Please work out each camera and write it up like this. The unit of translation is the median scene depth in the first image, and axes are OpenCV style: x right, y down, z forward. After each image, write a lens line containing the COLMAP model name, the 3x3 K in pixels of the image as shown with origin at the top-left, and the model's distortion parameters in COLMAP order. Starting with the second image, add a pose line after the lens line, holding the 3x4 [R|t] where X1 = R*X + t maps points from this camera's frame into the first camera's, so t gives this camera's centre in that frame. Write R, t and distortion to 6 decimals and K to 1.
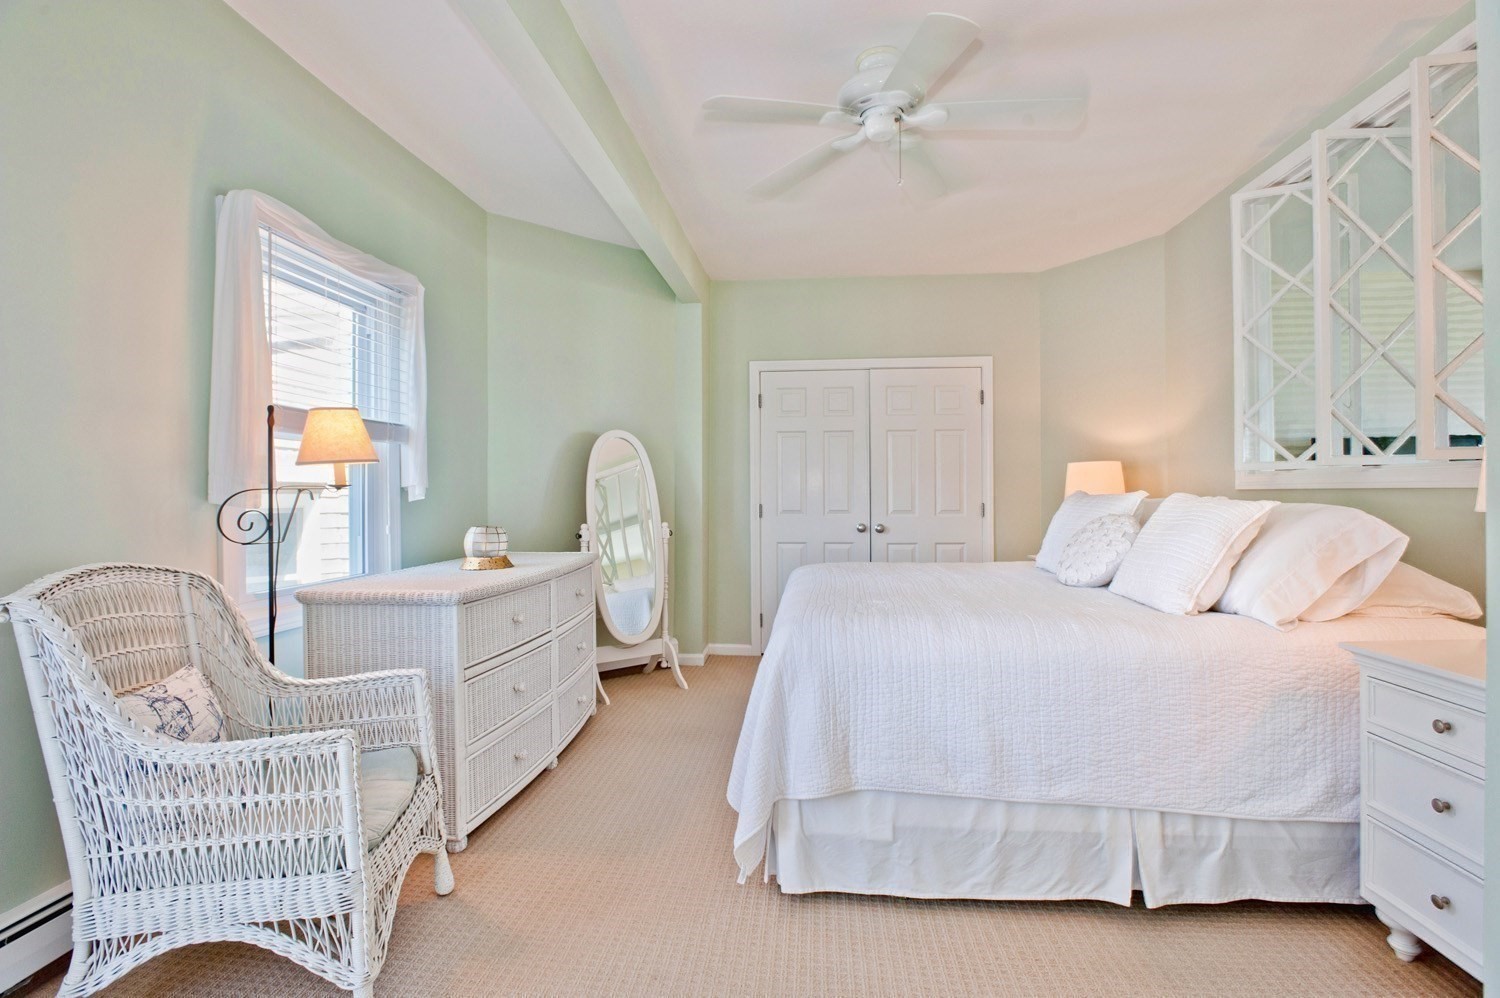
lens RADIAL K [[720.6, 0, 750.0], [0, 720.6, 499.0], [0, 0, 1]] dist [-0.000505, -0.000009]
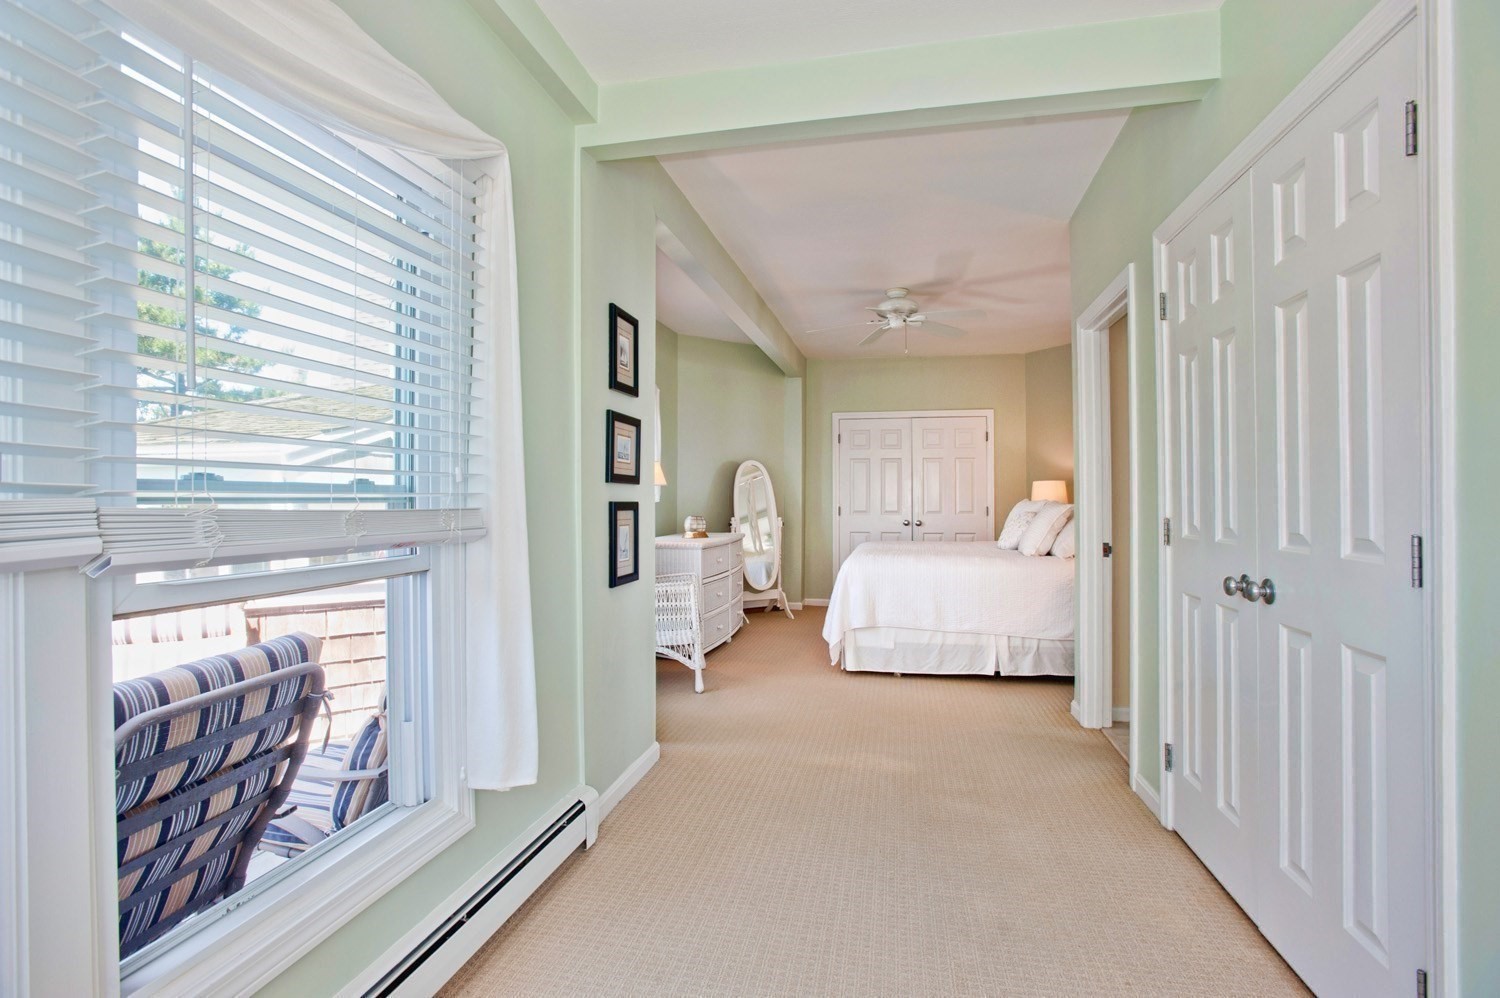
lens RADIAL K [[720.6, 0, 750.0], [0, 720.6, 499.0], [0, 0, 1]] dist [-0.000505, -0.000009]
pose [[0.993772, 0.003511, -0.111380, -0.005560], [-0.004406, 0.999960, -0.007787, 0.006291], [0.111348, 0.008229, 0.993747, -0.905412]]
